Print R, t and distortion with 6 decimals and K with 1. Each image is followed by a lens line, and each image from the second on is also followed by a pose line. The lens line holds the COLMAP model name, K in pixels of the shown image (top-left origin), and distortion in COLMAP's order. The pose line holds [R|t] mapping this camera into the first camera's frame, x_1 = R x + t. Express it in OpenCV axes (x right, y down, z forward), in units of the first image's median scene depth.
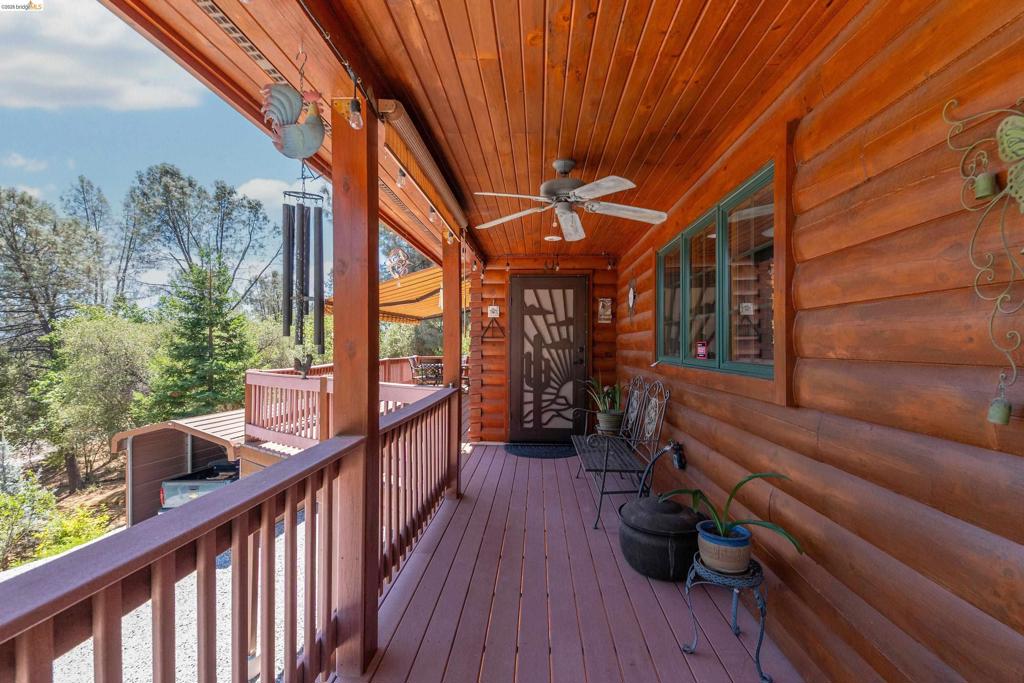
lens RADIAL K [[438.6, 0, 515.5], [0, 438.6, 344.0], [0, 0, 1]] dist [0.002363, -0.001197]
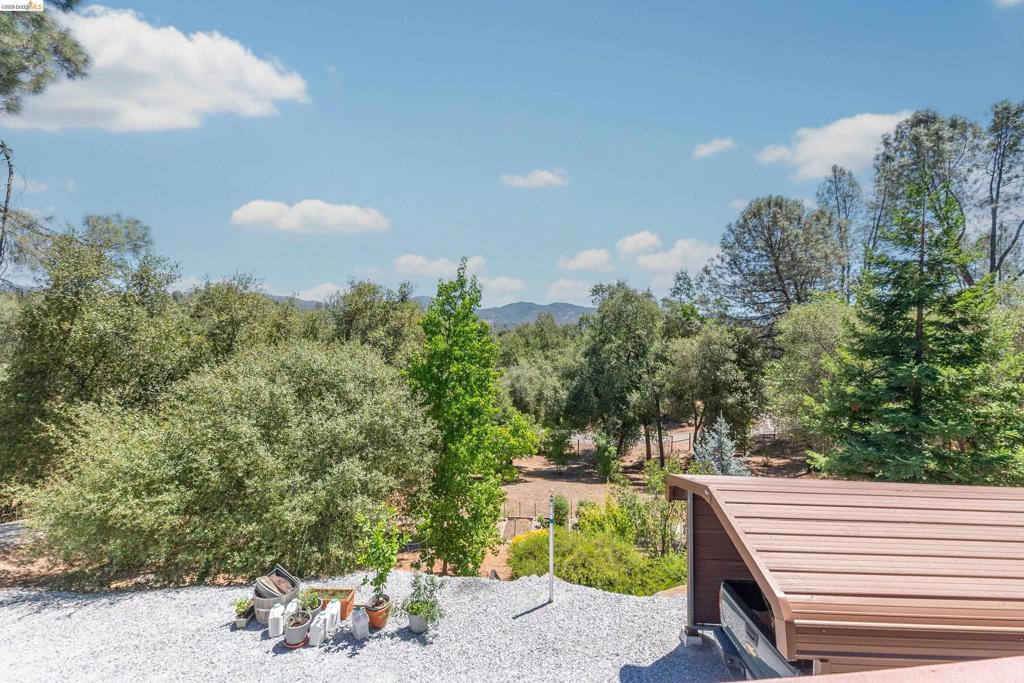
lens RADIAL K [[443.0, 0, 514.6], [0, 443.0, 346.3], [0, 0, 1]] dist [0.018524, -0.005218]
pose [[0.143142, 0.041183, -0.988845, -0.063775], [-0.005837, 0.999152, 0.040768, -0.002738], [0.989685, -0.000064, 0.143261, 0.148854]]
